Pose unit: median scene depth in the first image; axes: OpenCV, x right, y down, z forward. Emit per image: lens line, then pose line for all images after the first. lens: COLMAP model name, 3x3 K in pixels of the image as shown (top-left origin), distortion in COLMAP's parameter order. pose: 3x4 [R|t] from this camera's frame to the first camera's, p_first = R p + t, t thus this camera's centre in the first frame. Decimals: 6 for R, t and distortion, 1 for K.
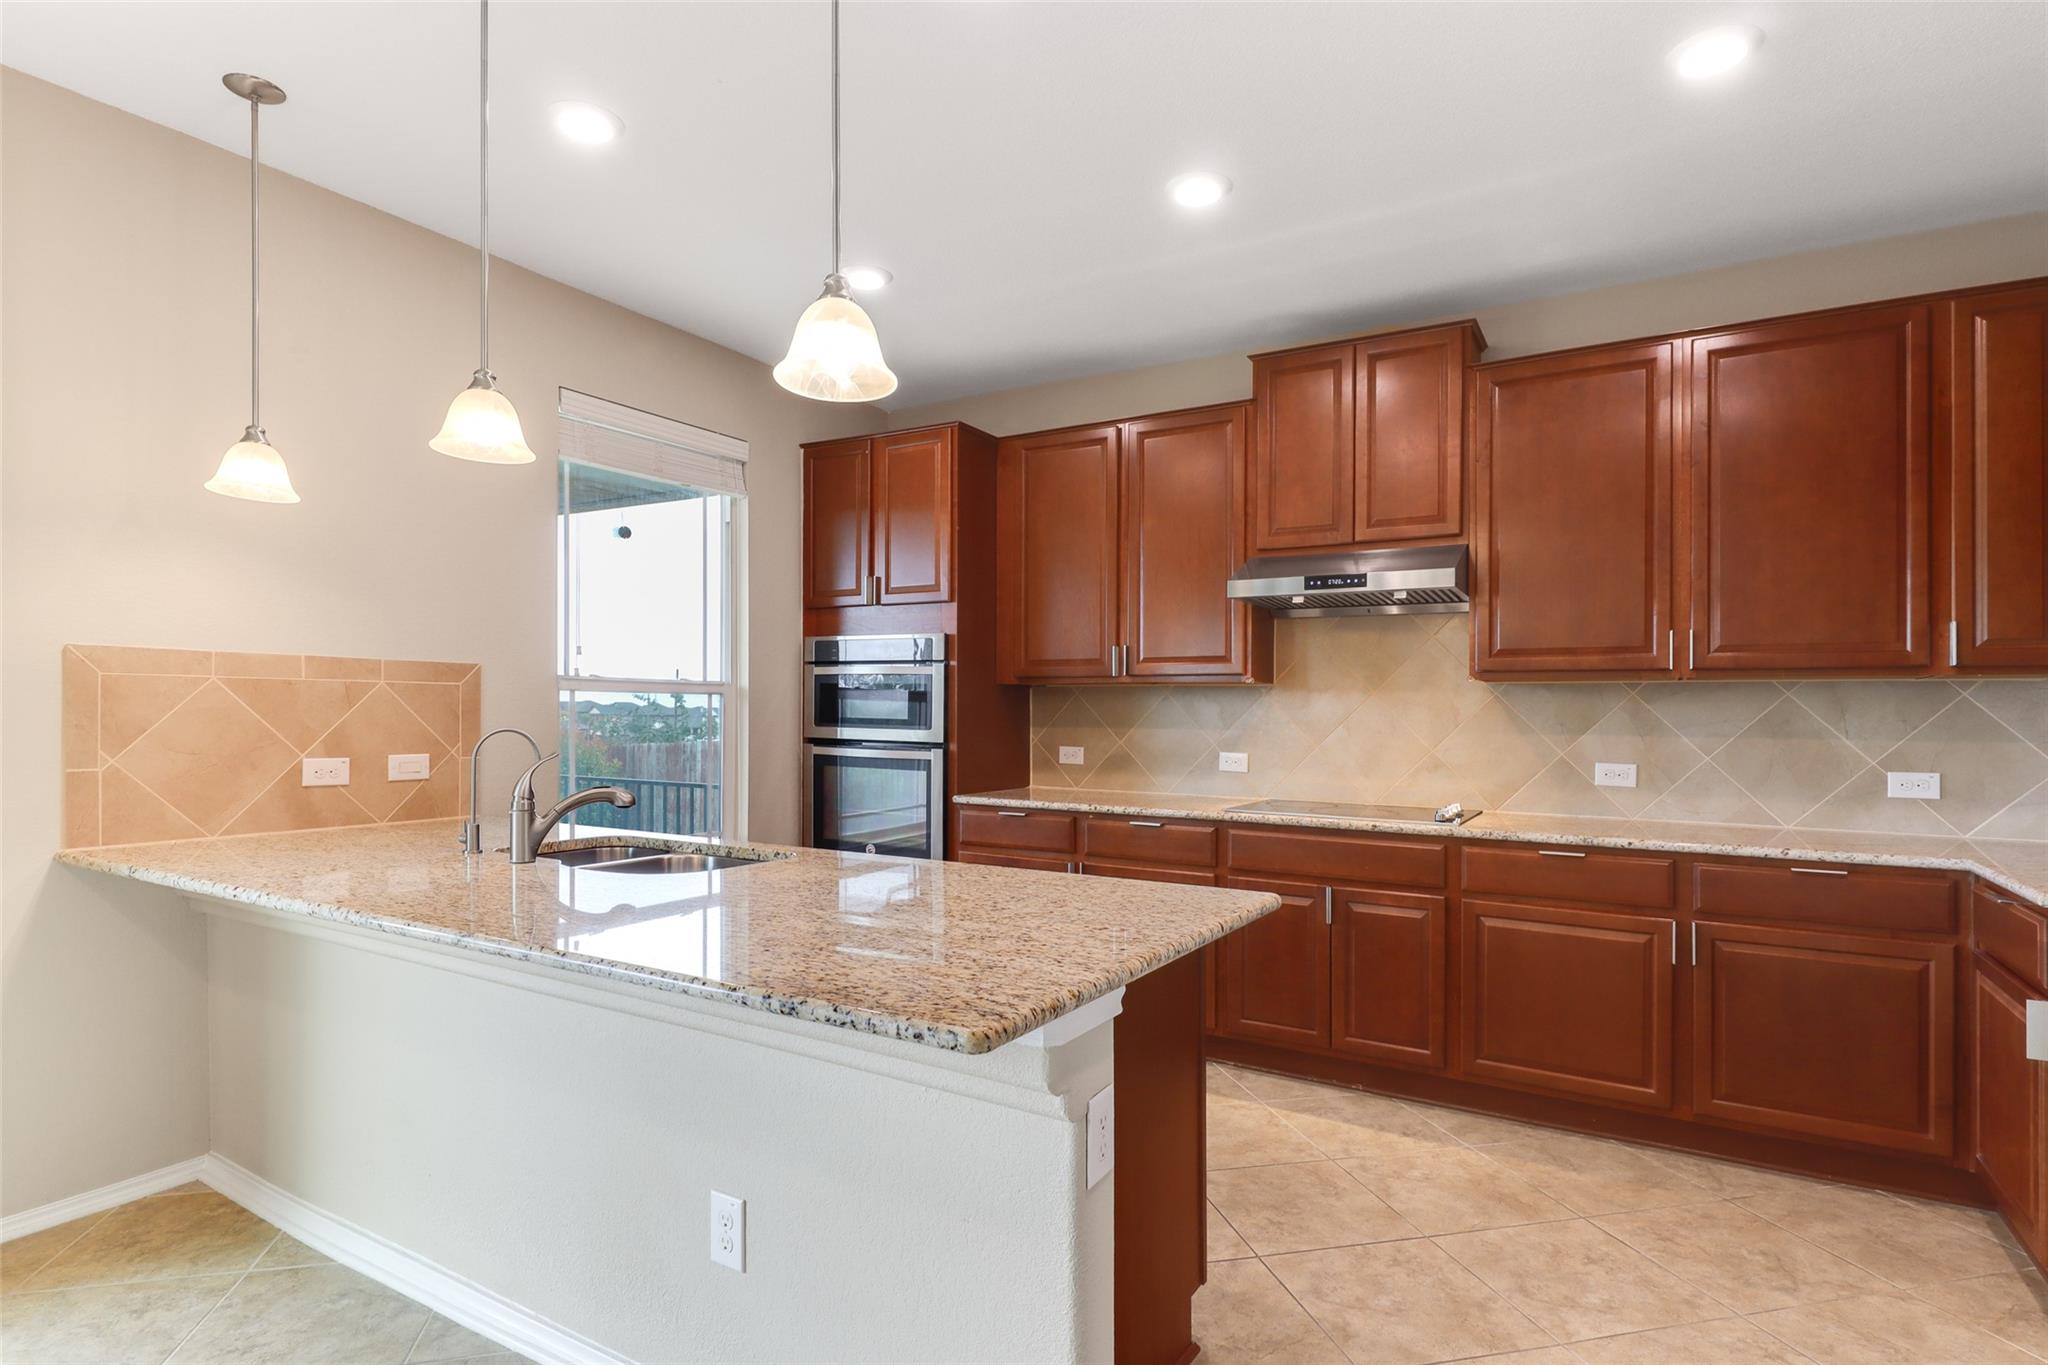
lens RADIAL K [[1067.1, 0, 1048.3], [0, 1067.1, 714.3], [0, 0, 1]] dist [0.004870, 0.000097]
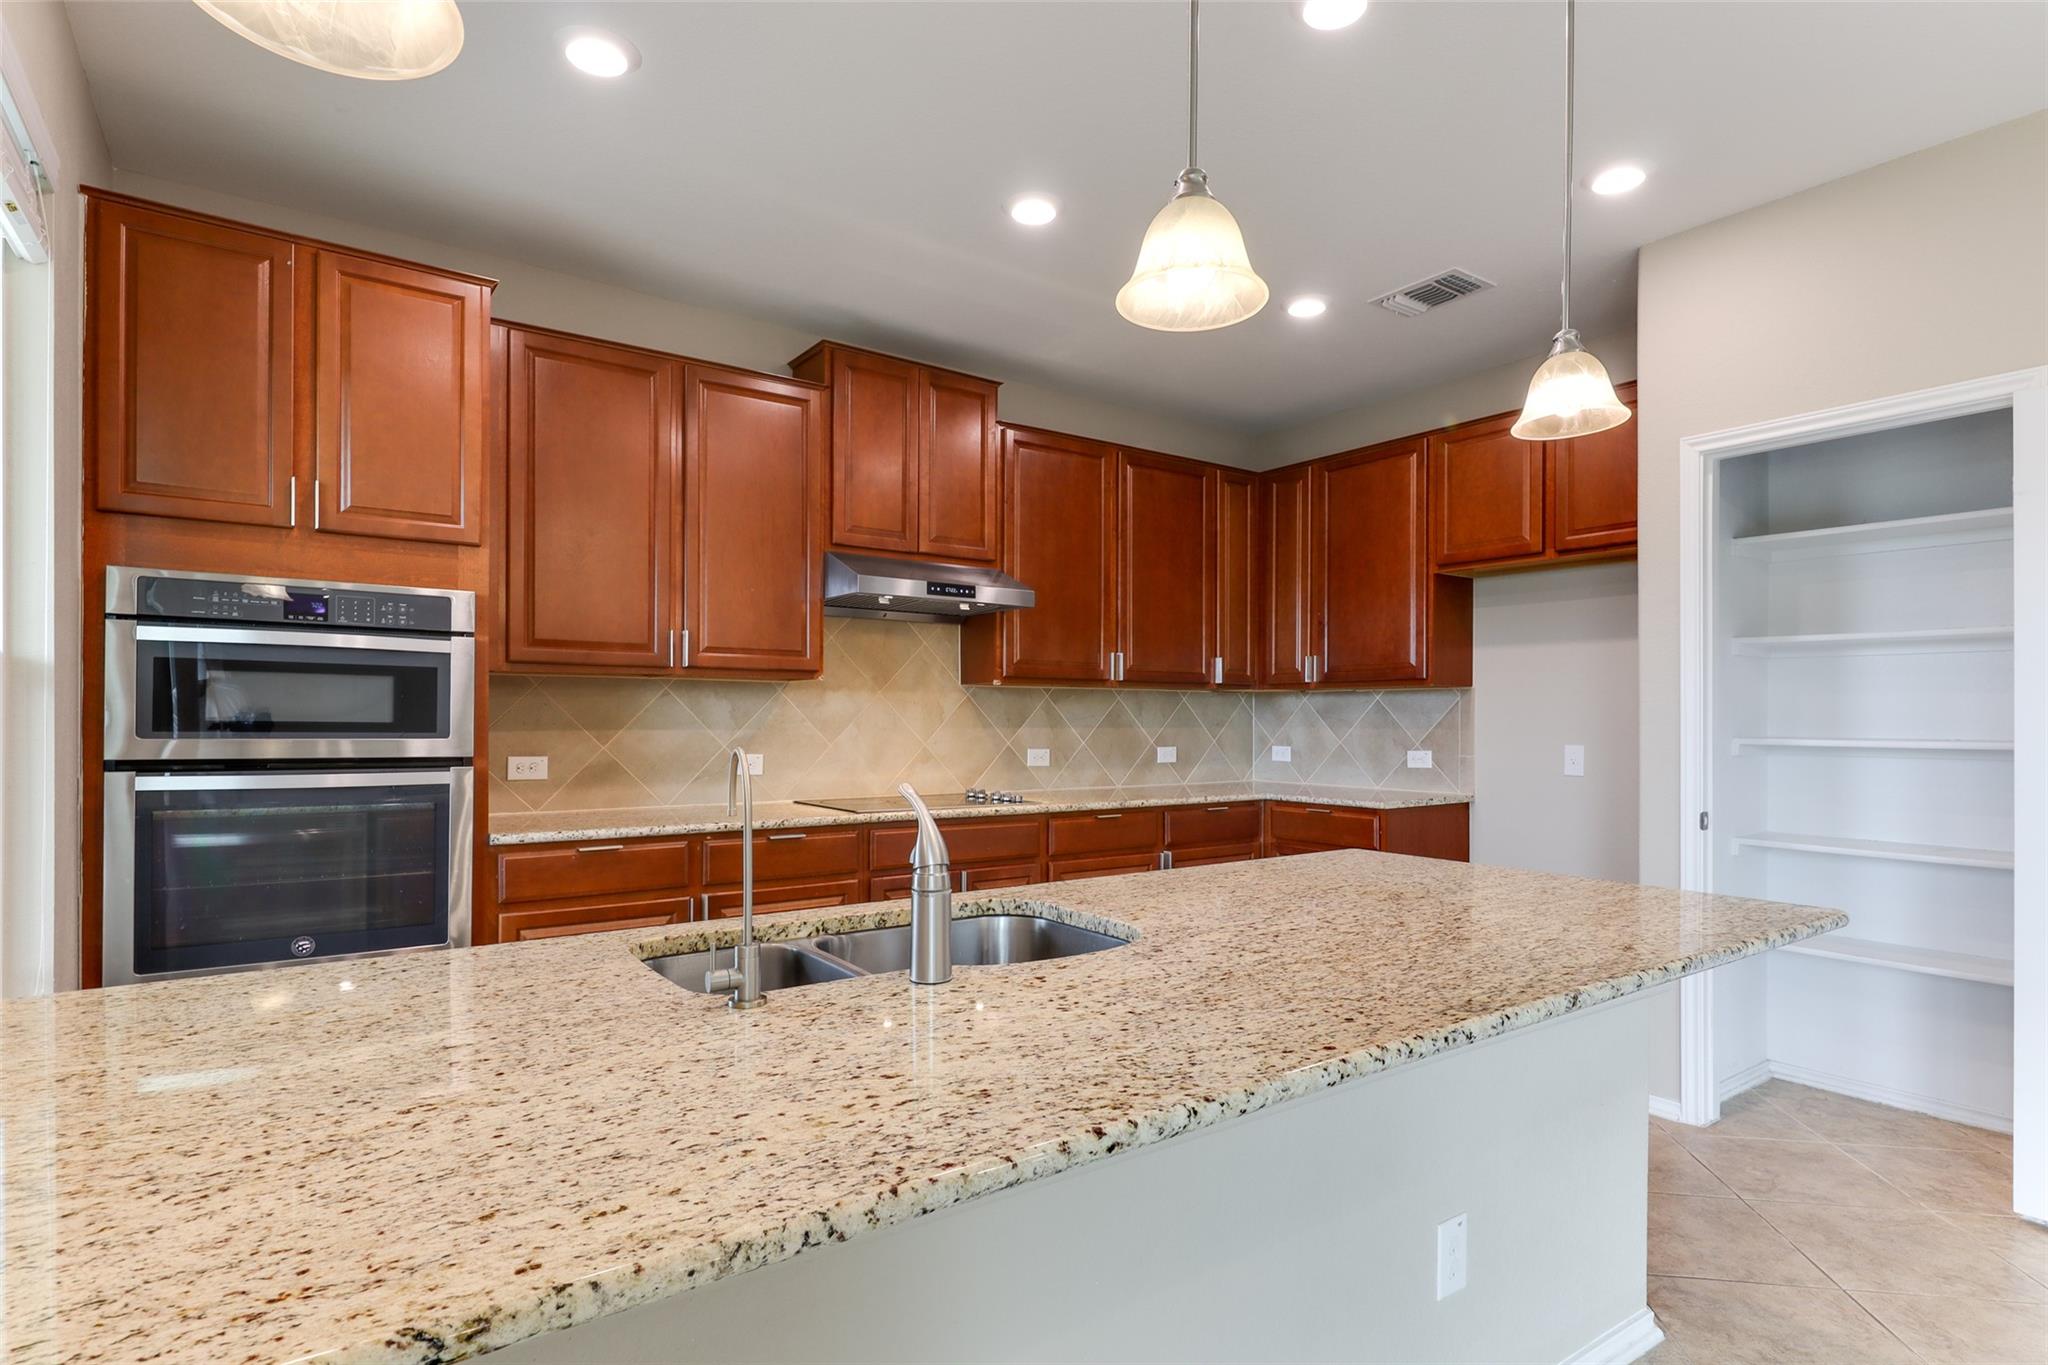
lens RADIAL K [[1067.1, 0, 1048.3], [0, 1067.1, 714.3], [0, 0, 1]] dist [0.004870, 0.000097]
pose [[0.388951, -0.007343, 0.921229, -0.652112], [-0.001230, 0.999963, 0.008490, -0.007379], [-0.921258, -0.004436, 0.388928, 0.463532]]
